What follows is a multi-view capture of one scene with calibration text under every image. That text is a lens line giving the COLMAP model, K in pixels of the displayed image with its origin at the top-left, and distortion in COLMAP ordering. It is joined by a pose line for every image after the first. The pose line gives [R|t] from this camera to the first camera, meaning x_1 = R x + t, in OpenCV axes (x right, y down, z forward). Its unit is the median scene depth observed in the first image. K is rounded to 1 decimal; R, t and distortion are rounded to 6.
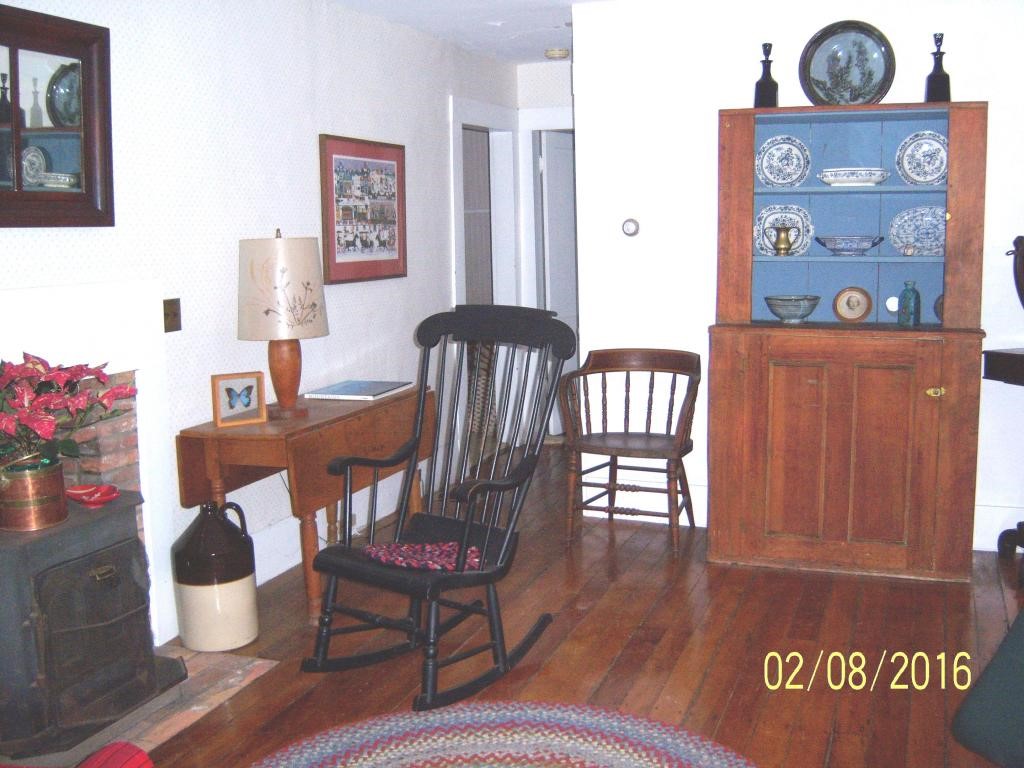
lens RADIAL K [[1081.8, 0, 531.0], [0, 1081.8, 381.6], [0, 0, 1]] dist [-0.111945, 0.035774]
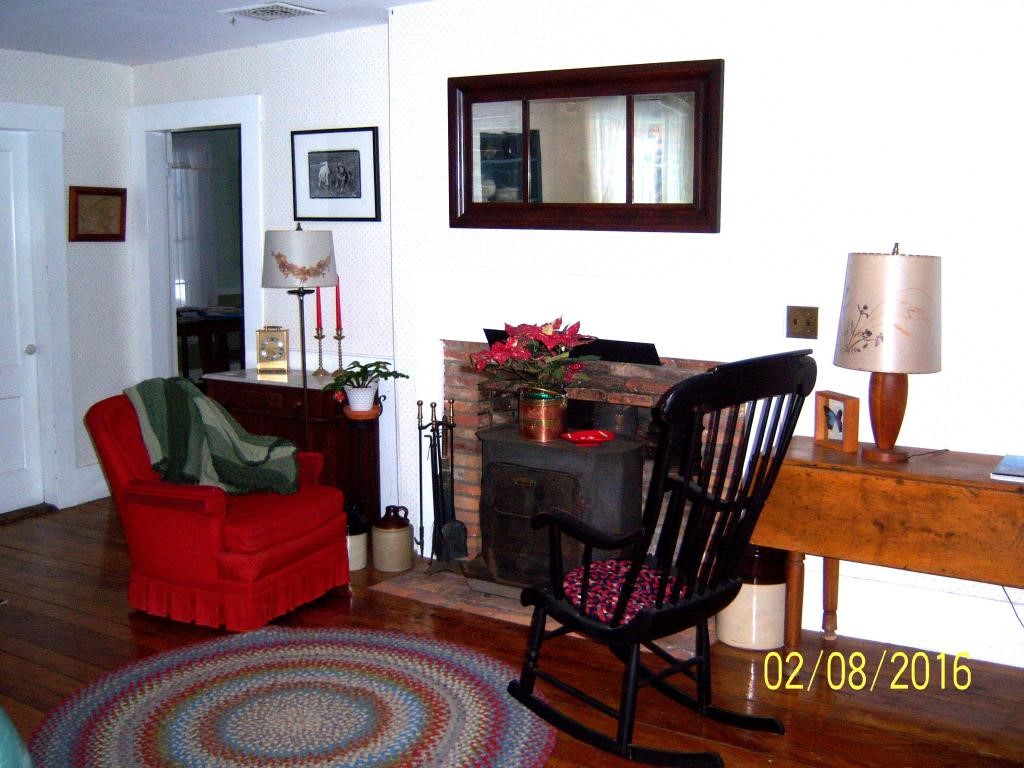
lens RADIAL K [[1081.8, 0, 531.0], [0, 1081.8, 381.6], [0, 0, 1]] dist [-0.111945, 0.035774]
pose [[-0.193551, 0.148043, -0.969856, 0.787465], [-0.154225, 0.971668, 0.179098, -0.166736], [0.968893, 0.184240, -0.165235, 1.023470]]
